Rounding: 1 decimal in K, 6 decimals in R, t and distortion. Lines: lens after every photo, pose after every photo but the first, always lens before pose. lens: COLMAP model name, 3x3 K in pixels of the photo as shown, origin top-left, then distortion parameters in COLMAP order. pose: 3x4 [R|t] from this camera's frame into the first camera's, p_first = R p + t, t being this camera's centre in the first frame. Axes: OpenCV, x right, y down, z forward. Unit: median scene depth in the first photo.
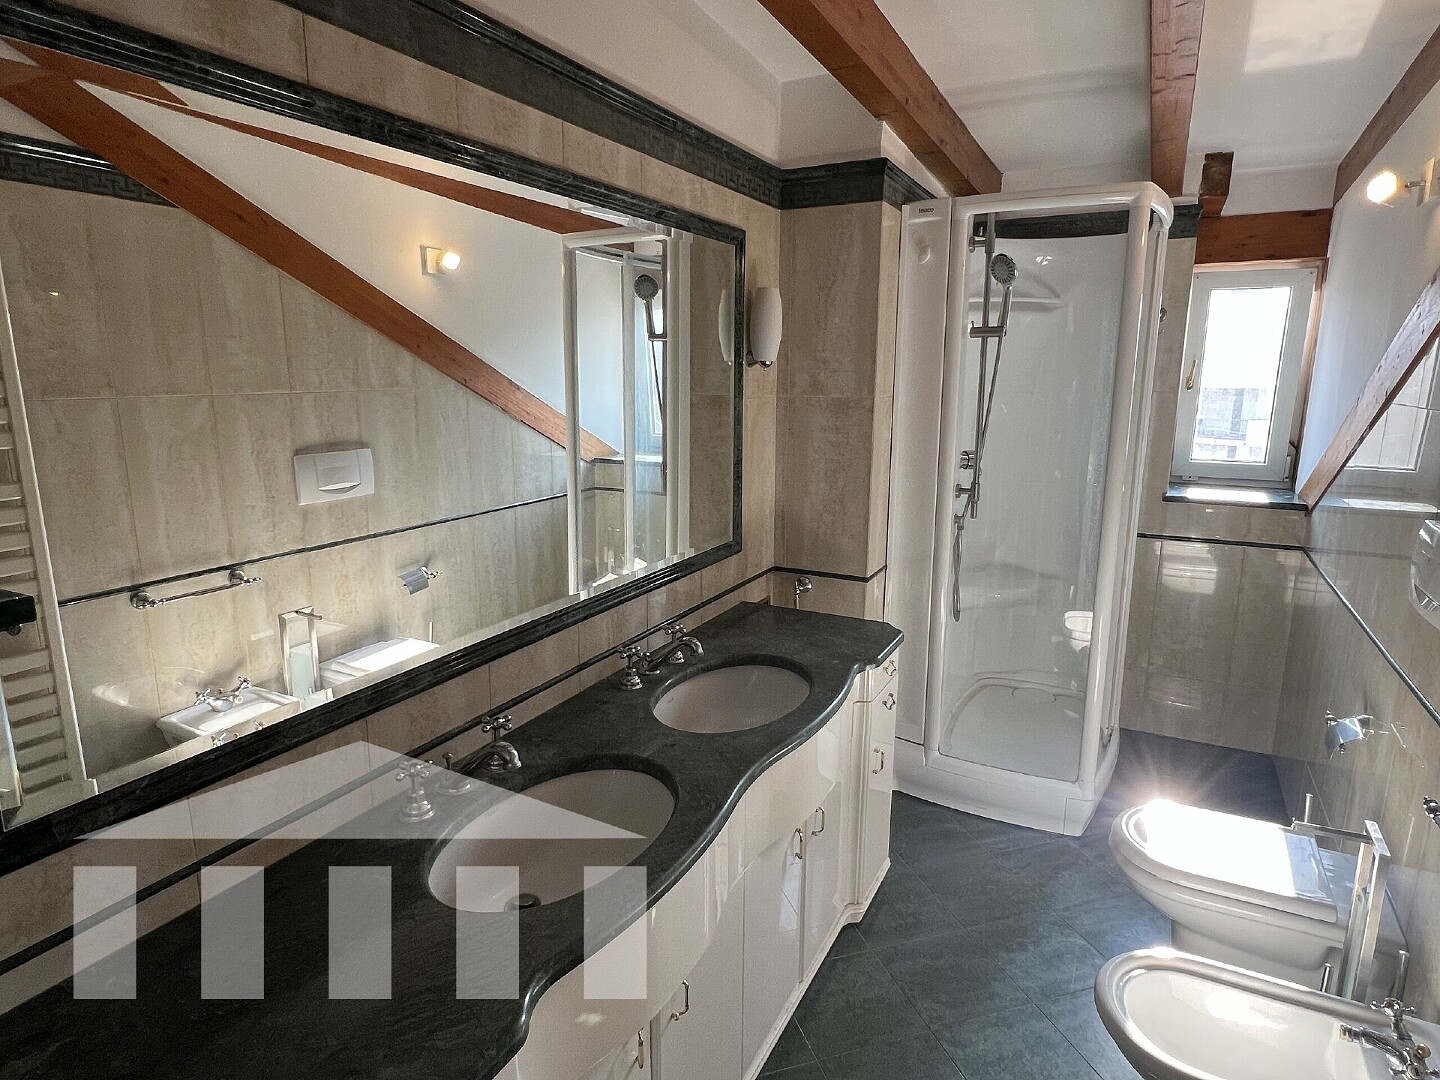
lens RADIAL K [[821.7, 0, 715.6], [0, 821.7, 537.6], [0, 0, 1]] dist [-0.000031, 0.001770]
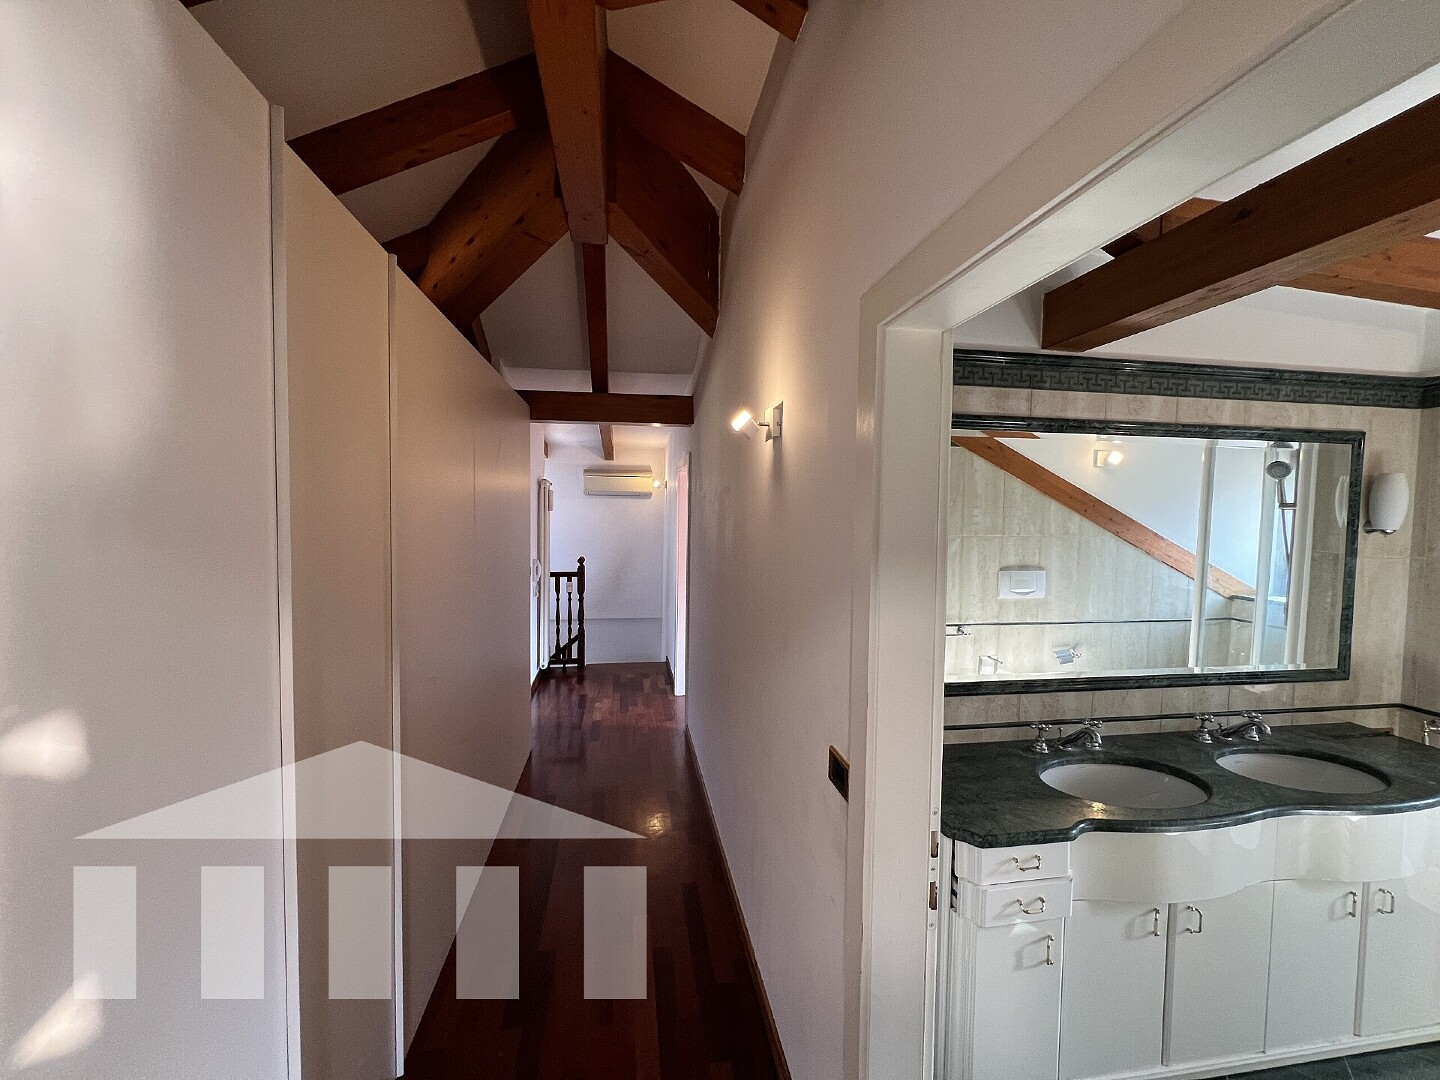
lens RADIAL K [[581.8, 0, 713.9], [0, 581.8, 537.4], [0, 0, 1]] dist [0.000253, 0.000110]
pose [[0.600327, 0.044894, -0.798493, 0.137209], [-0.173335, 0.981995, -0.075107, 0.035622], [0.780745, 0.183496, 0.597300, -0.286120]]
